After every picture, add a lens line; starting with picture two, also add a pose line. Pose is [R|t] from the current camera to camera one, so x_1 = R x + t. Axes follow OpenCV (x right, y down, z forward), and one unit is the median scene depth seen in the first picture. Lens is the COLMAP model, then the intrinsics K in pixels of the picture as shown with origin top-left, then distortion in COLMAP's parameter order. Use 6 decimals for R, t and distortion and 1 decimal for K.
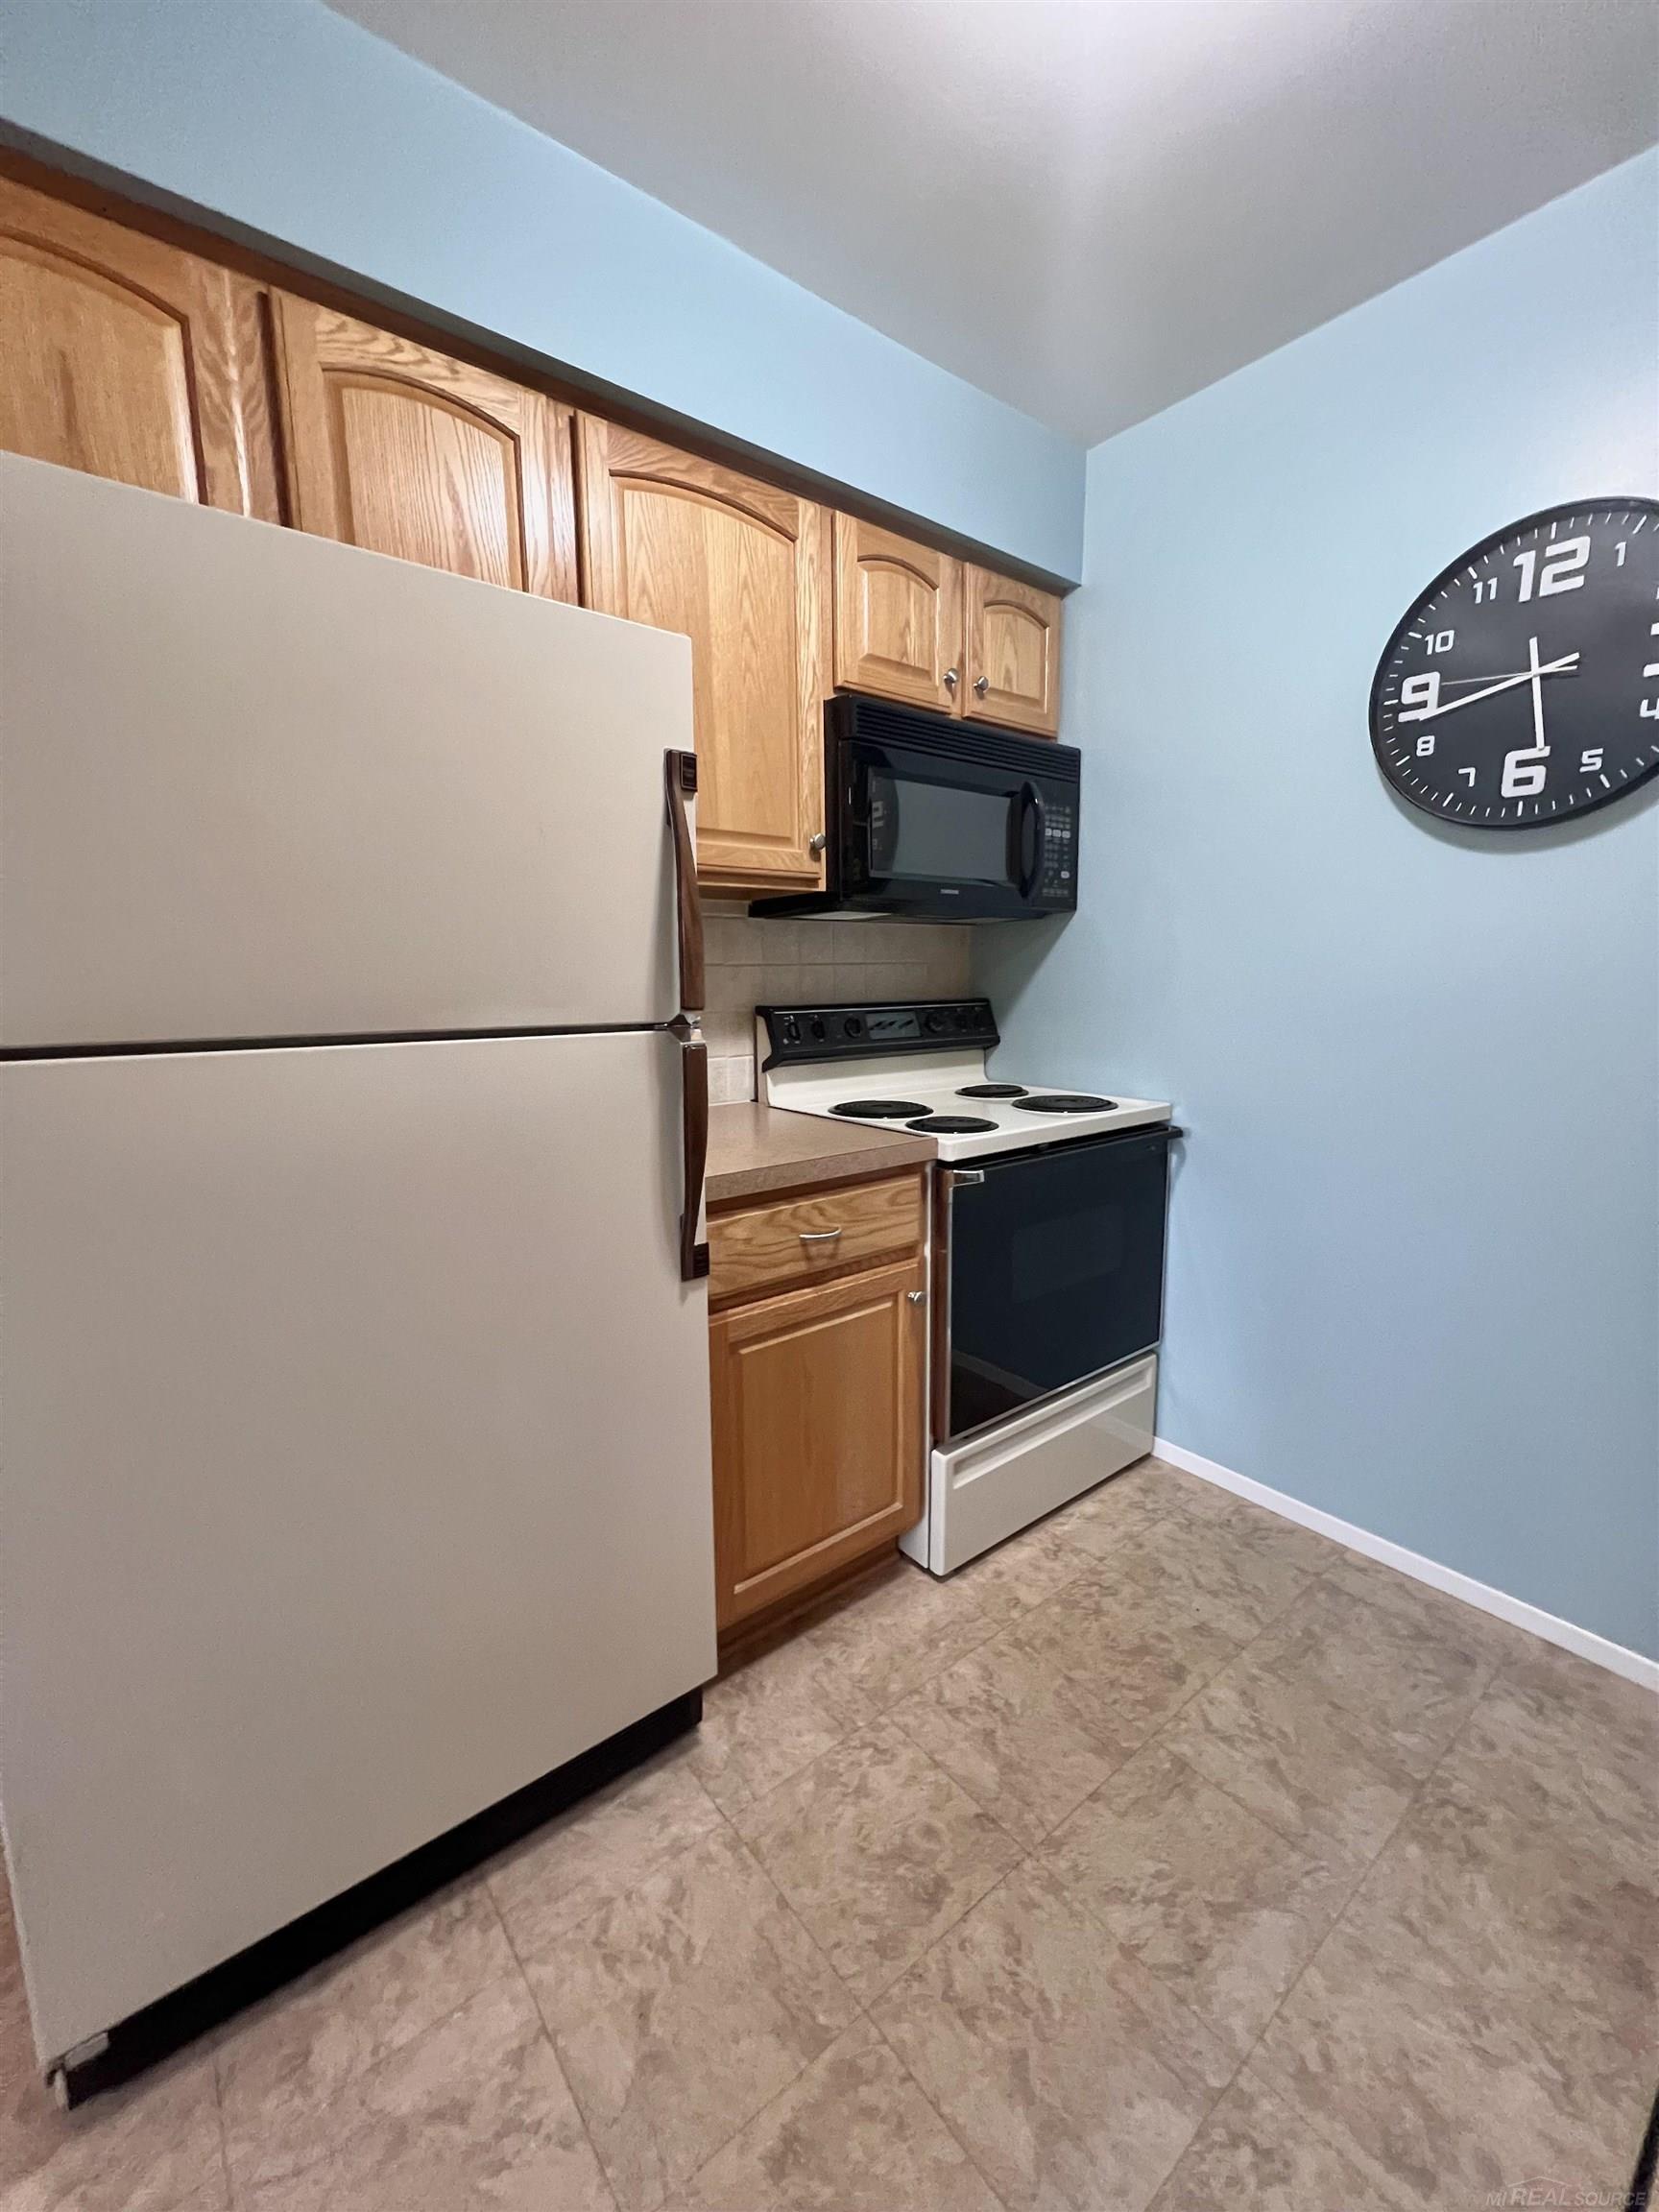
lens RADIAL K [[884.0, 0, 830.3], [0, 884.0, 1105.4], [0, 0, 1]] dist [-0.000440, 0.000844]
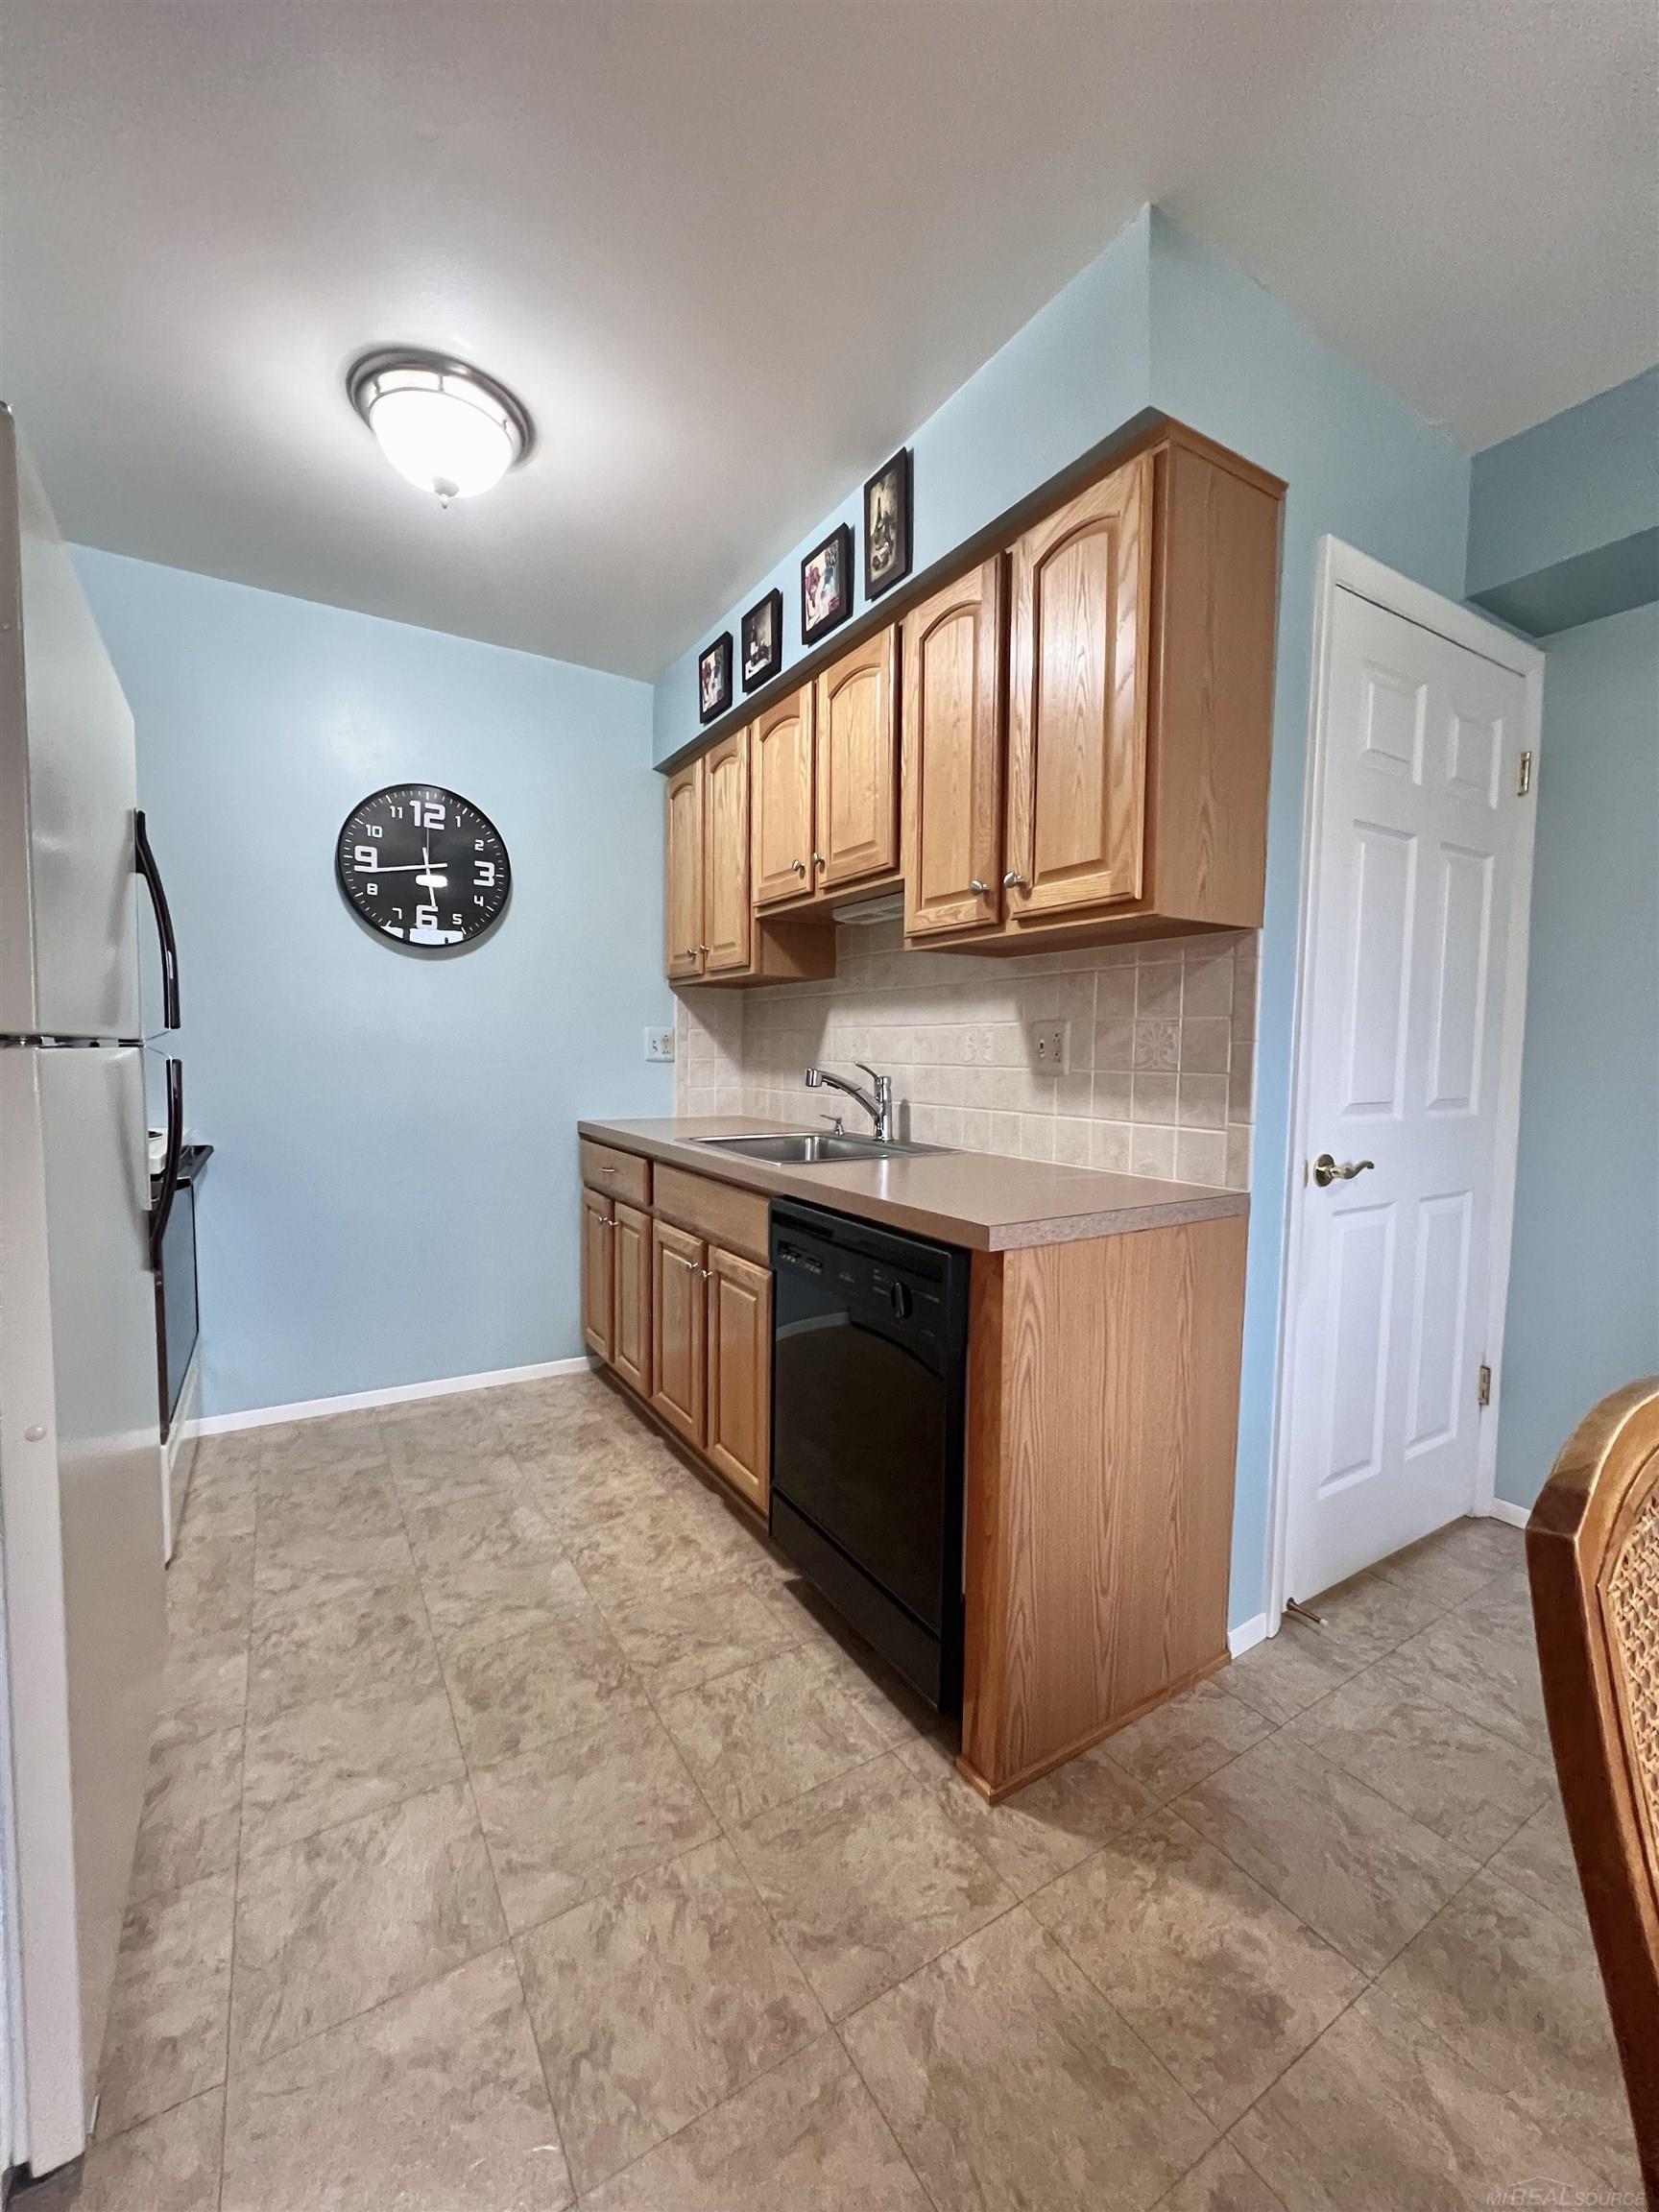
lens RADIAL K [[884.0, 0, 831.5], [0, 884.0, 1106.8], [0, 0, 1]] dist [-0.000440, 0.000844]
pose [[0.112693, -0.055128, 0.992099, -1.074691], [0.132609, 0.990362, 0.039969, 0.058178], [-0.984741, 0.127057, 0.118918, -0.000570]]
